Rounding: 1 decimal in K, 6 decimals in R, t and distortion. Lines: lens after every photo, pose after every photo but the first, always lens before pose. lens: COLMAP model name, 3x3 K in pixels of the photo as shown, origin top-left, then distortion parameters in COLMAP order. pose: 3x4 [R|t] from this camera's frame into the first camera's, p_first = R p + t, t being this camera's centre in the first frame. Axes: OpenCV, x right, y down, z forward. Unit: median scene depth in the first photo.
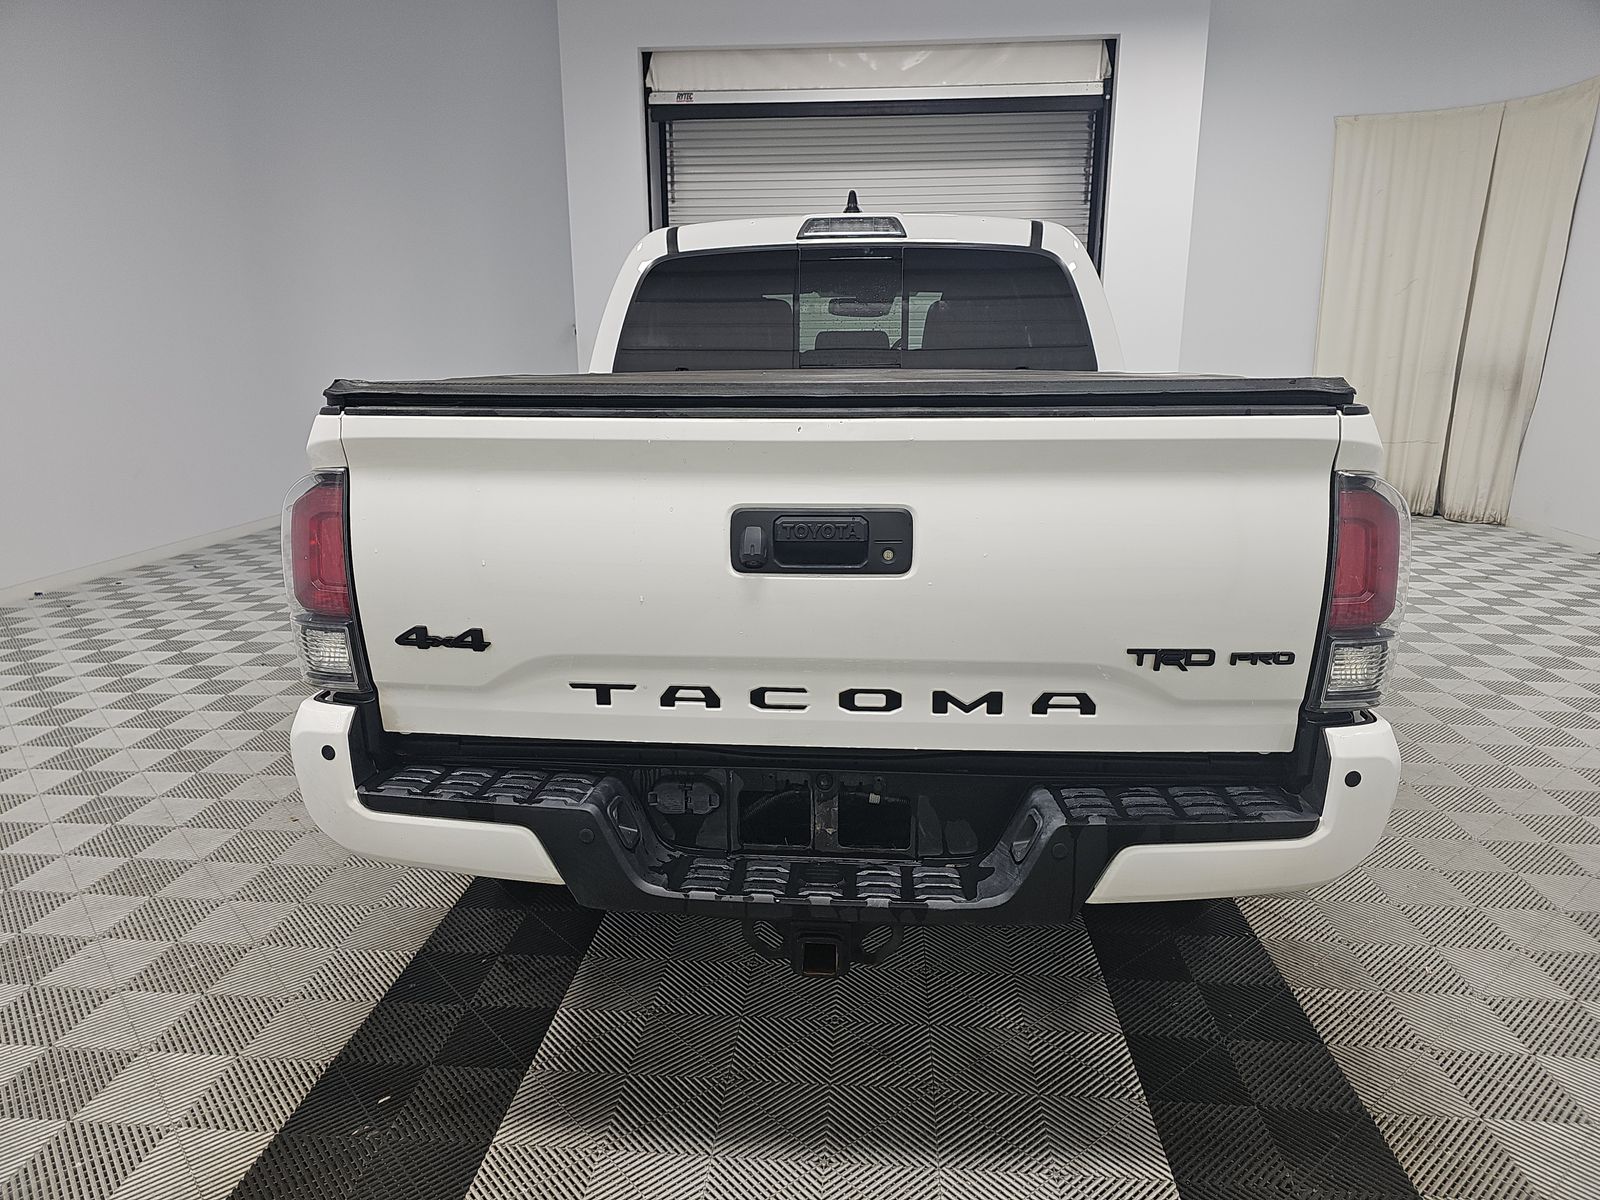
lens RADIAL K [[1009.1, 0, 800.0], [0, 1009.1, 600.0], [0, 0, 1]] dist [0.050184, 0.000016]
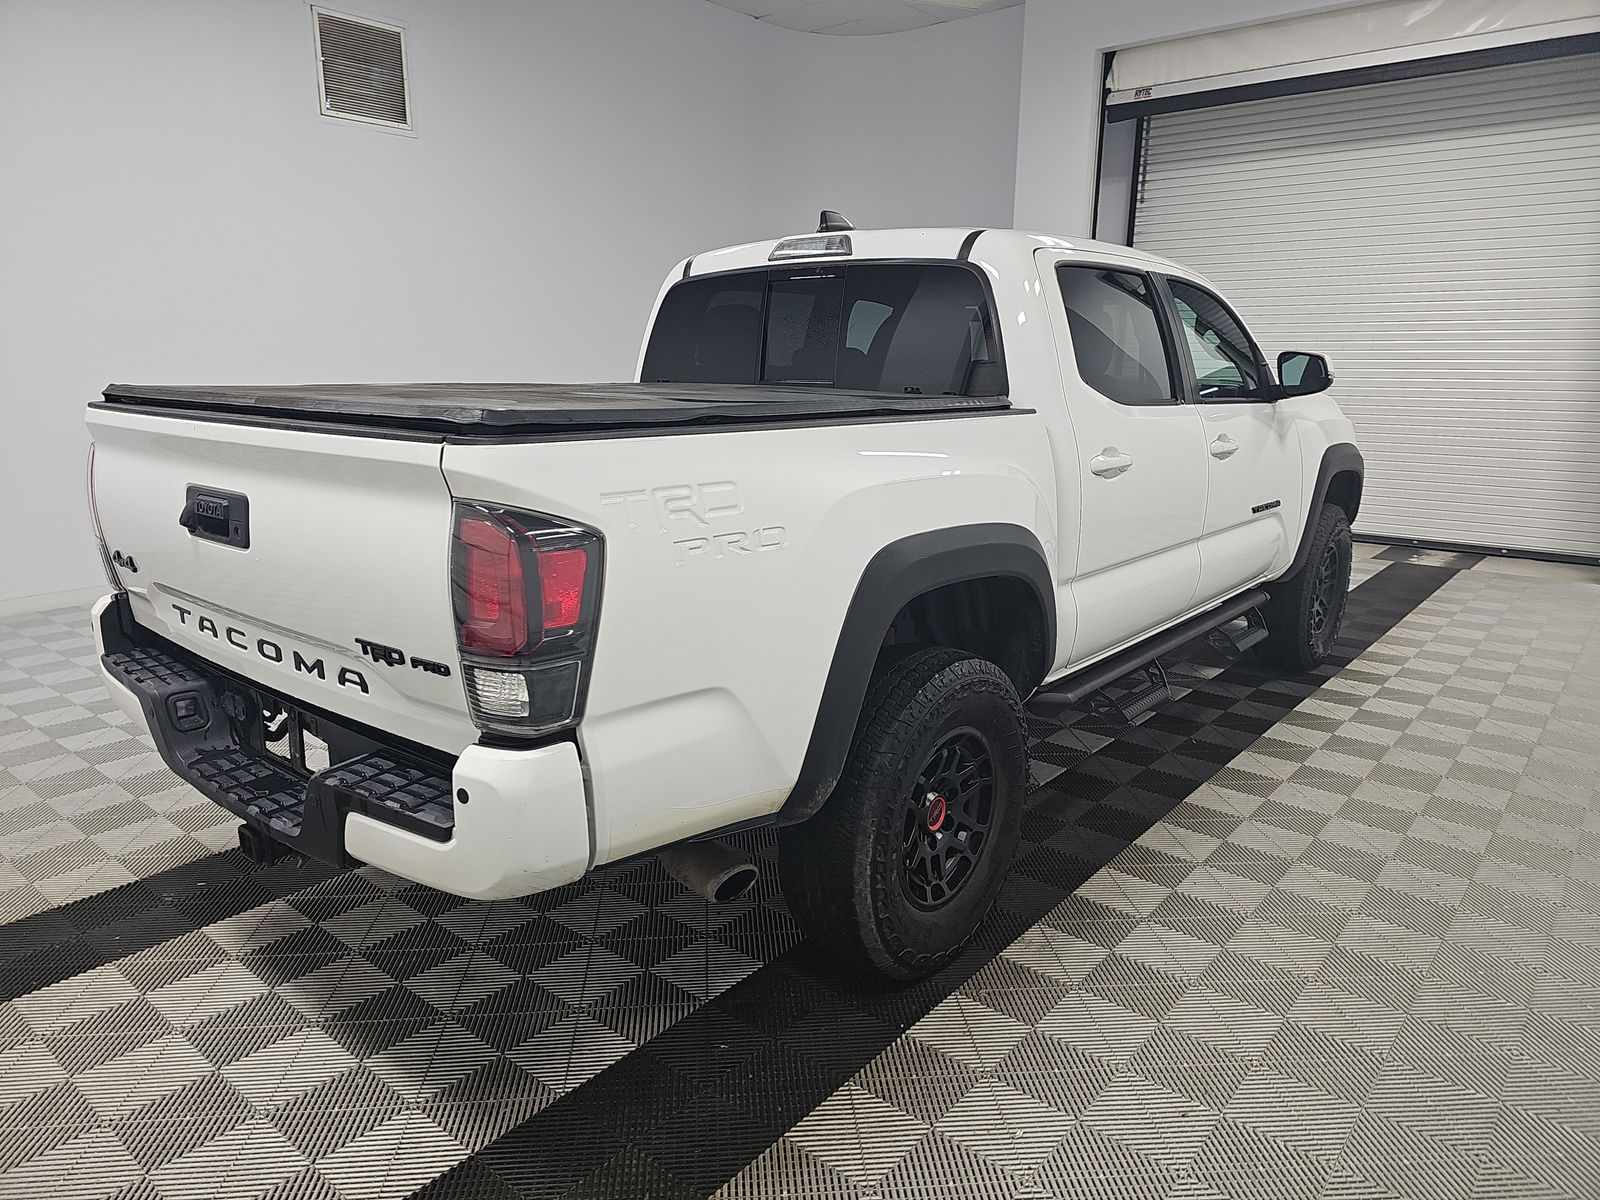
lens RADIAL K [[1051.1, 0, 800.0], [0, 1051.1, 600.0], [0, 0, 1]] dist [0.008488, 0.002789]
pose [[0.817592, 0.140173, -0.558476, 0.666552], [-0.147298, 0.988559, 0.032482, -0.050878], [0.556639, 0.055705, 0.828885, 0.142415]]
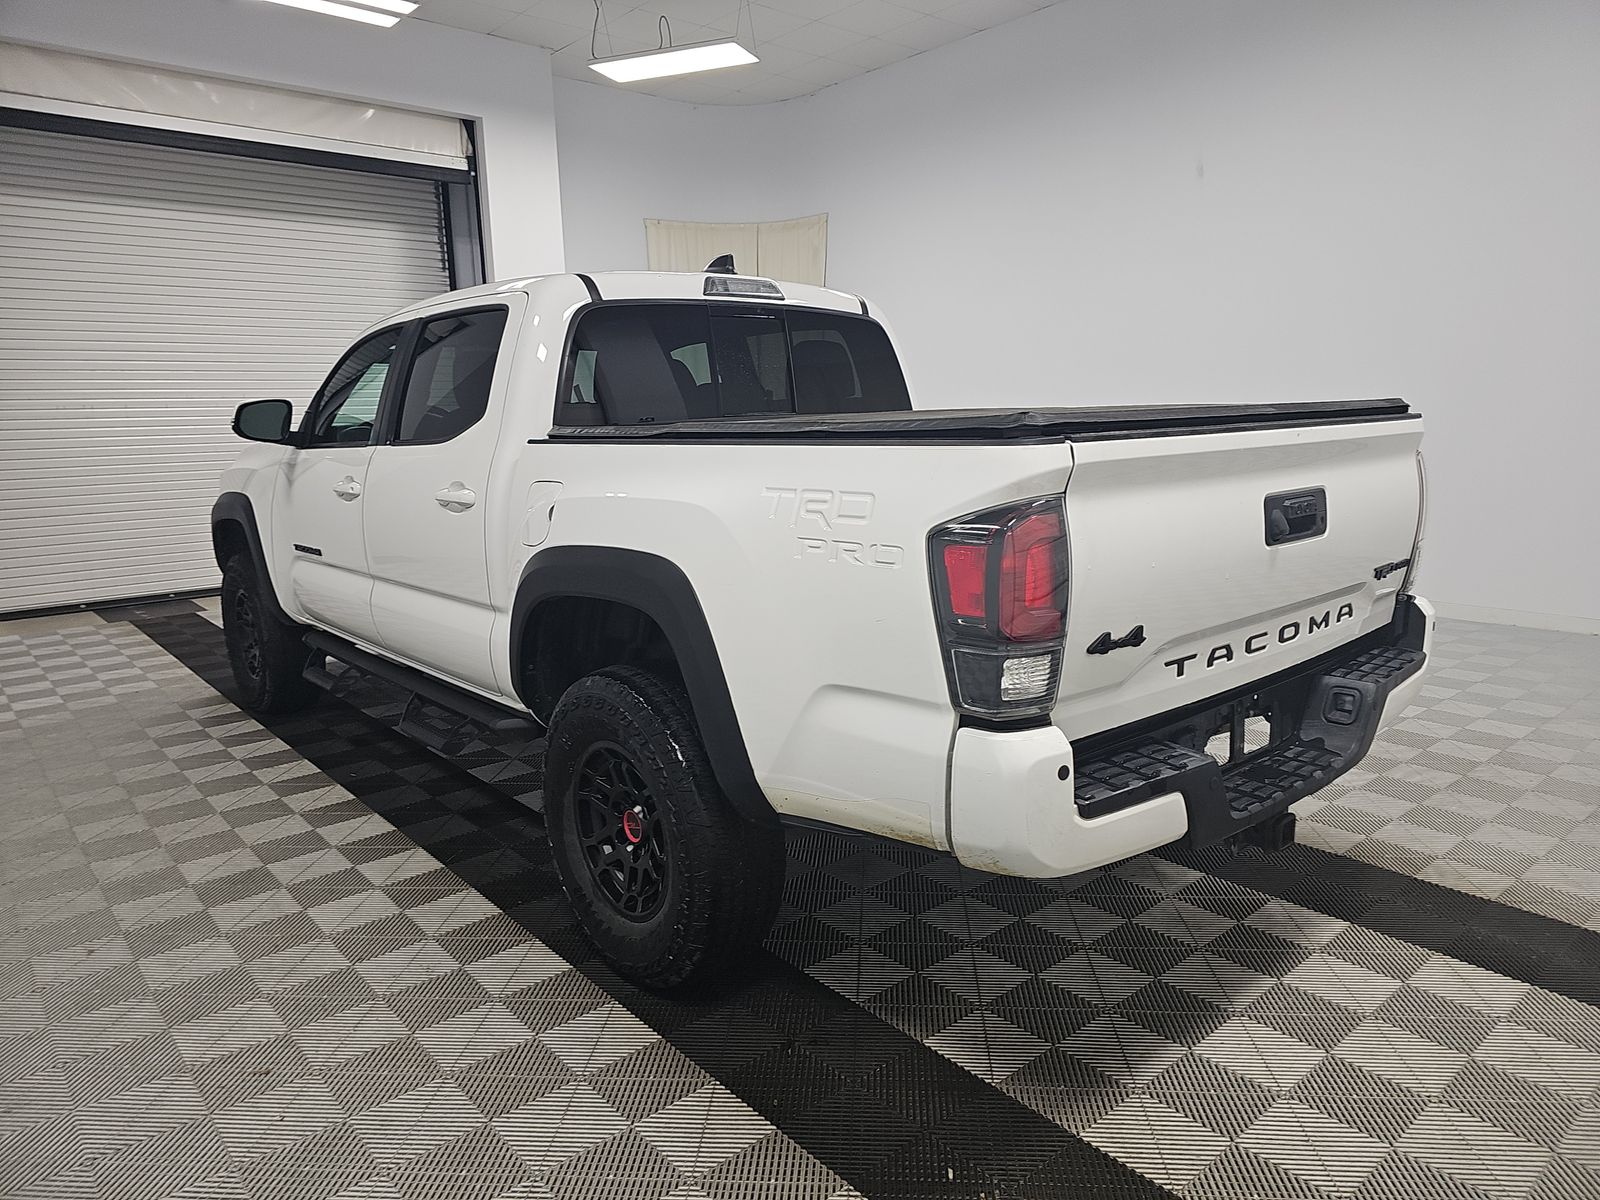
lens RADIAL K [[1064.4, 0, 801.0], [0, 1064.4, 580.1], [0, 0, 1]] dist [0.009330, 0.000653]
pose [[0.710598, -0.127194, 0.692006, -0.699784], [0.191580, 0.981341, -0.016351, -0.036988], [-0.677014, 0.144194, 0.721706, 0.197165]]
